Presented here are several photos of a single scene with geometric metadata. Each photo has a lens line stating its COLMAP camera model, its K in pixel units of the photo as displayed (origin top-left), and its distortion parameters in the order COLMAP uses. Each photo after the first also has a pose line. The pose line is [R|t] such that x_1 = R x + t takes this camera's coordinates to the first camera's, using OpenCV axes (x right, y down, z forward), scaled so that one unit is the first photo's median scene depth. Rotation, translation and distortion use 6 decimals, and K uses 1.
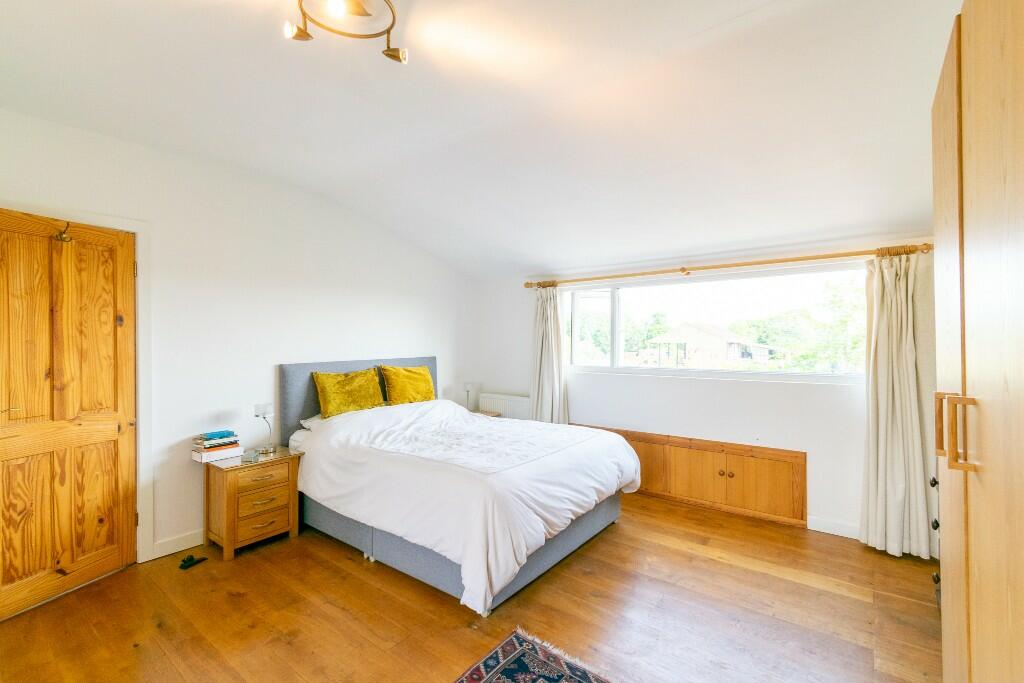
lens RADIAL K [[451.9, 0, 511.6], [0, 451.9, 338.9], [0, 0, 1]] dist [0.004778, -0.000199]
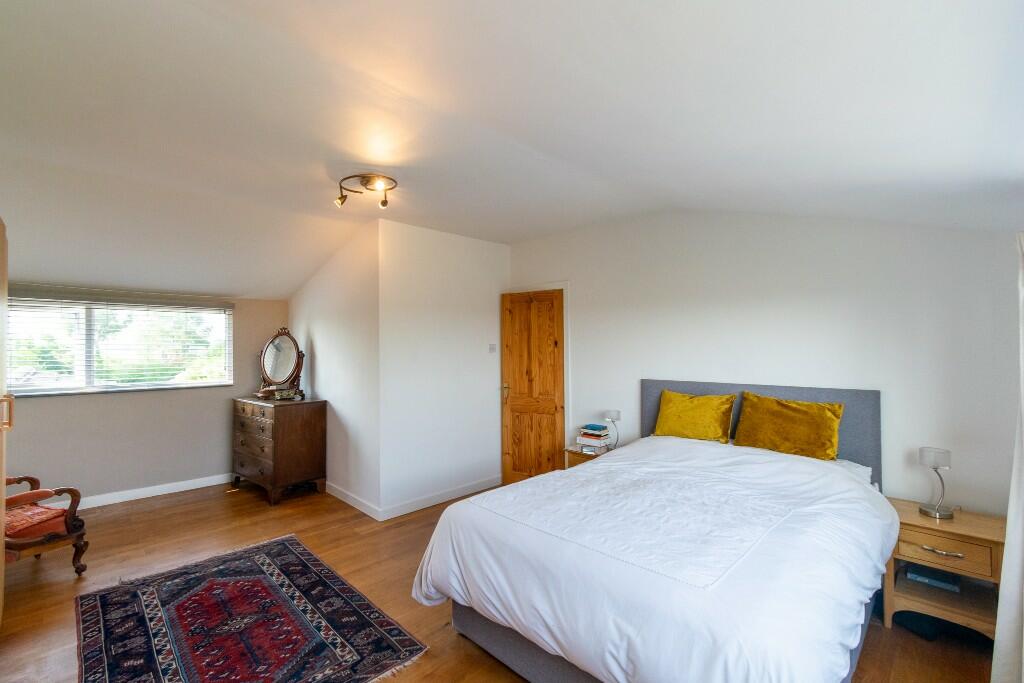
lens RADIAL K [[451.9, 0, 511.6], [0, 451.9, 338.9], [0, 0, 1]] dist [0.004778, -0.000199]
pose [[-0.140575, -0.013611, -0.989977, 0.862154], [0.006312, 0.999873, -0.014643, -0.036984], [0.990050, -0.008307, -0.140471, 1.143033]]
